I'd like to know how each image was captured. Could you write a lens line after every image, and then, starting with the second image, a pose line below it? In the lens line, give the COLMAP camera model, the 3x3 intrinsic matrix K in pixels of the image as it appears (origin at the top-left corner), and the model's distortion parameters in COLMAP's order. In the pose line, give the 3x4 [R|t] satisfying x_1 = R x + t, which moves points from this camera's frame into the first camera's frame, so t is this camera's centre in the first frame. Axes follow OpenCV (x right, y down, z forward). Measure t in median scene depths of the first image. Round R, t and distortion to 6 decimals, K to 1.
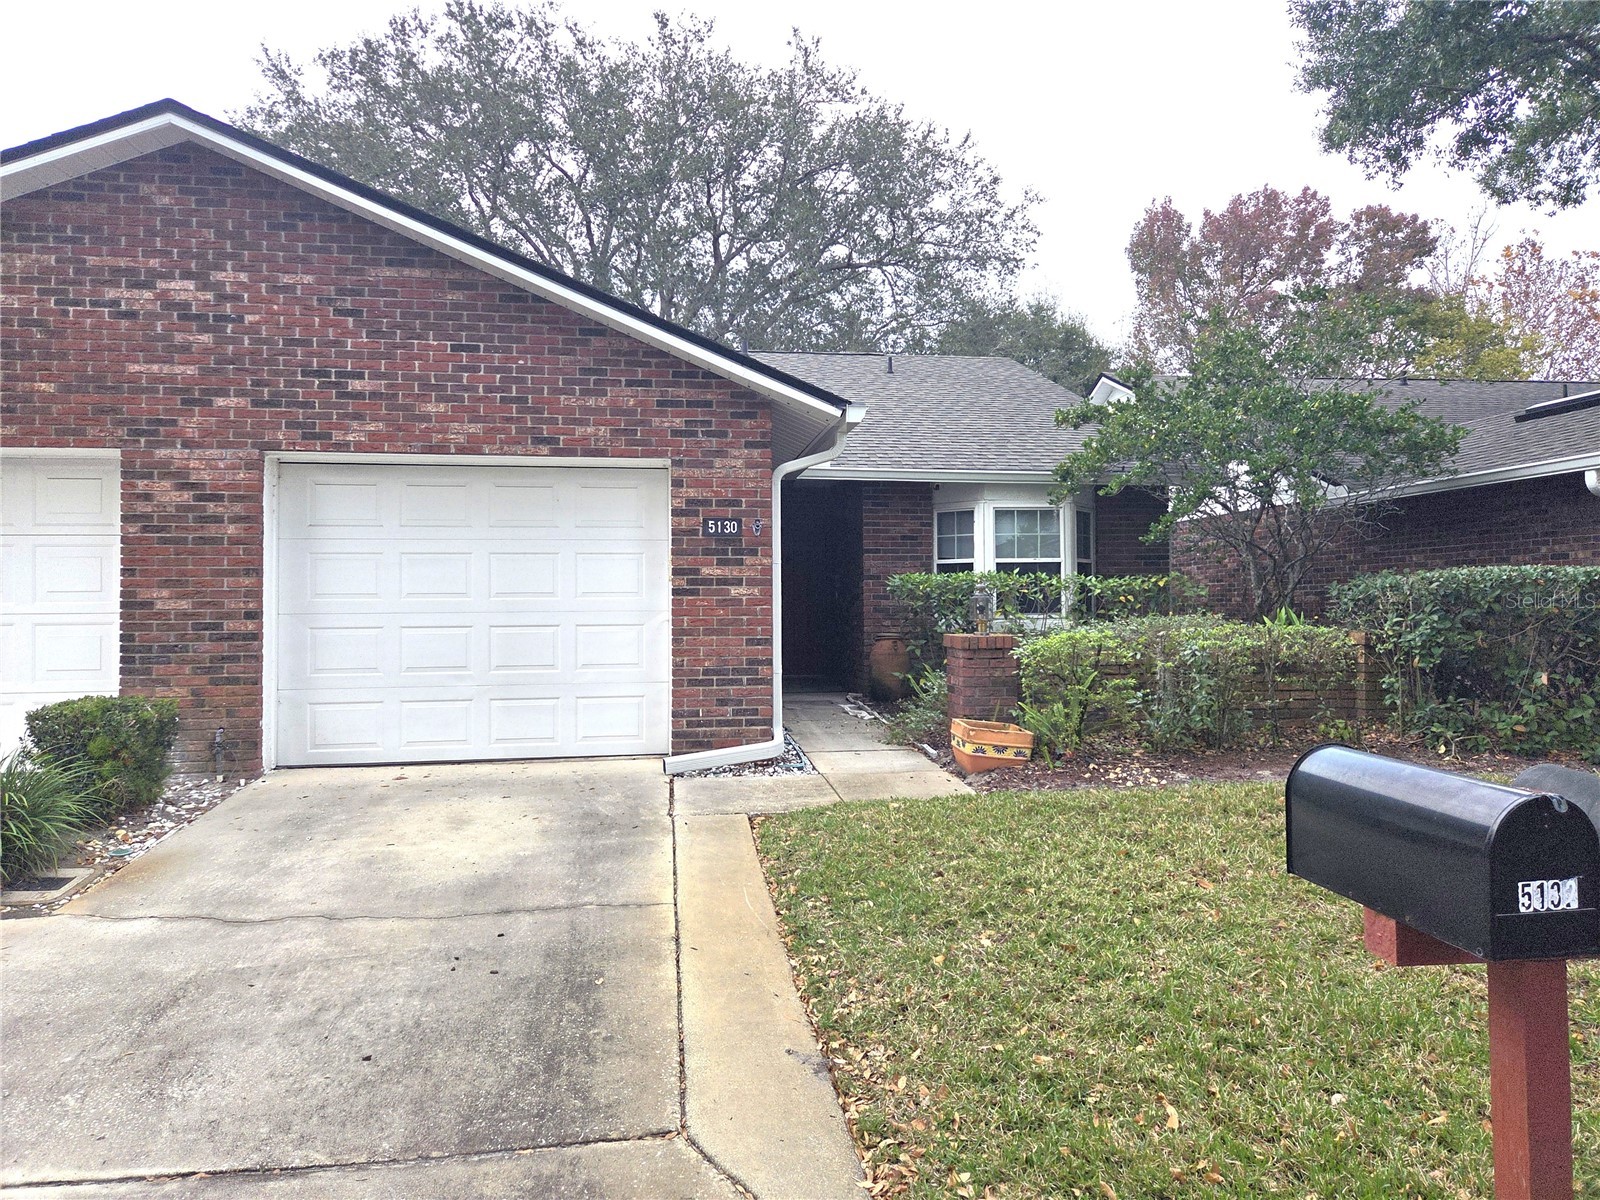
lens RADIAL K [[1058.7, 0, 800.0], [0, 1058.7, 600.0], [0, 0, 1]] dist [0.004146, 0.000485]
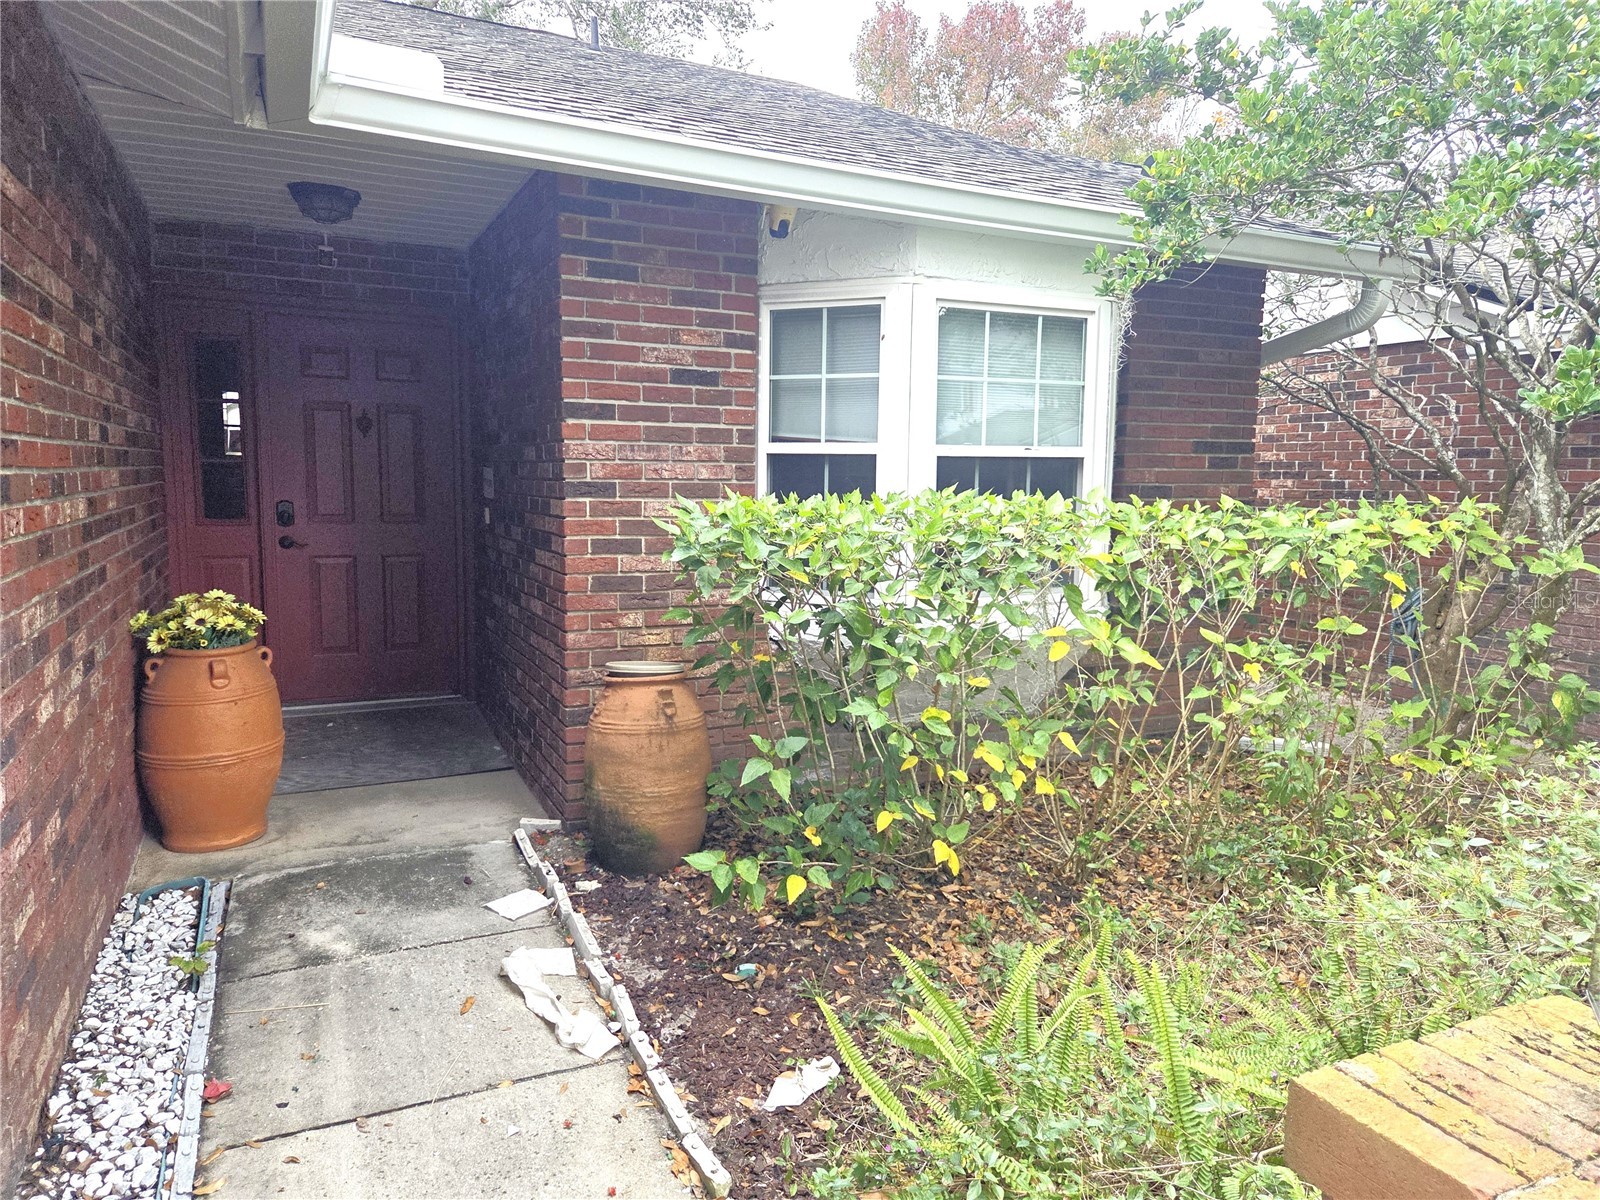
lens RADIAL K [[1058.7, 0, 800.0], [0, 1058.7, 600.0], [0, 0, 1]] dist [0.004146, 0.000485]
pose [[0.952507, -0.019097, 0.303918, 0.027865], [-0.019893, 0.991998, 0.124677, -0.029822], [-0.303866, -0.124802, 0.944505, 0.648288]]
